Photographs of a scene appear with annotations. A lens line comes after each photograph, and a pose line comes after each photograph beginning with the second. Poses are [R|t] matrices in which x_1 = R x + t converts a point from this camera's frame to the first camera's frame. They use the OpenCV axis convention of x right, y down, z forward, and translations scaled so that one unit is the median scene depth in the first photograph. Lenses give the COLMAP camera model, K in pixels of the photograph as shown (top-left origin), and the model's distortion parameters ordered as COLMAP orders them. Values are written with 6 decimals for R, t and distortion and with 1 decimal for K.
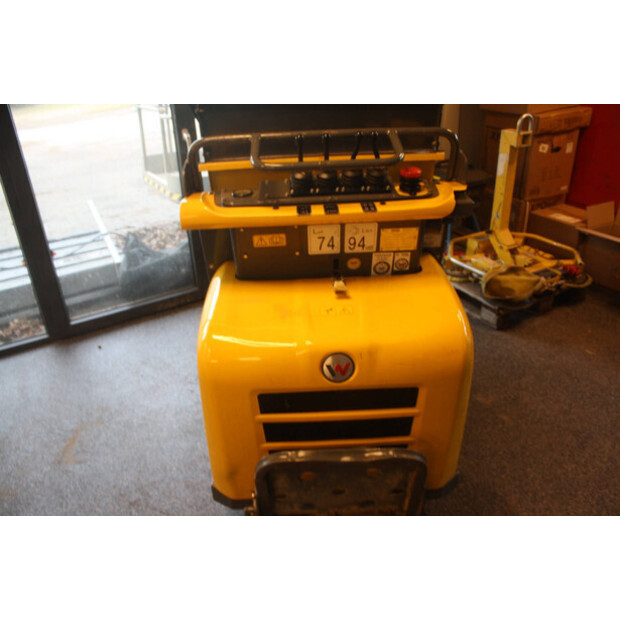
lens RADIAL K [[518.1, 0, 308.6], [0, 518.1, 306.5], [0, 0, 1]] dist [-0.143313, 0.128463]
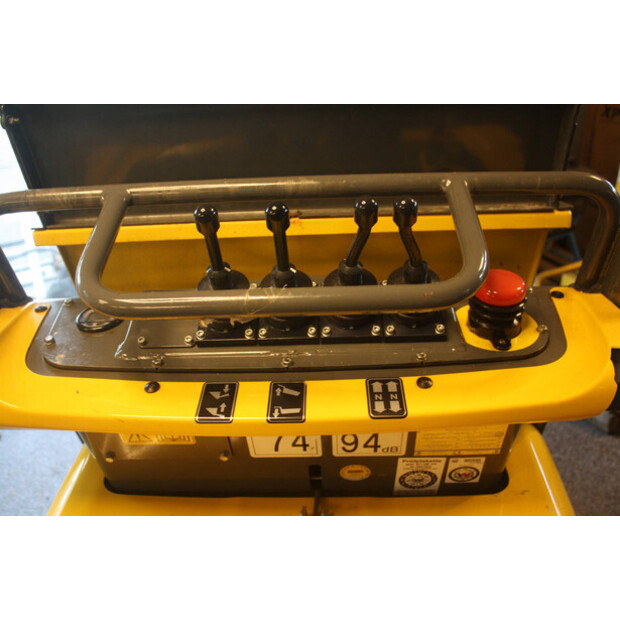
lens RADIAL K [[614.7, 0, 312.6], [0, 614.7, 315.9], [0, 0, 1]] dist [-0.042769, 0.000000]
pose [[0.998235, 0.032264, -0.049865, 0.075656], [-0.030641, 0.998987, 0.032964, -0.243041], [0.050878, -0.031378, 0.998212, 0.492949]]
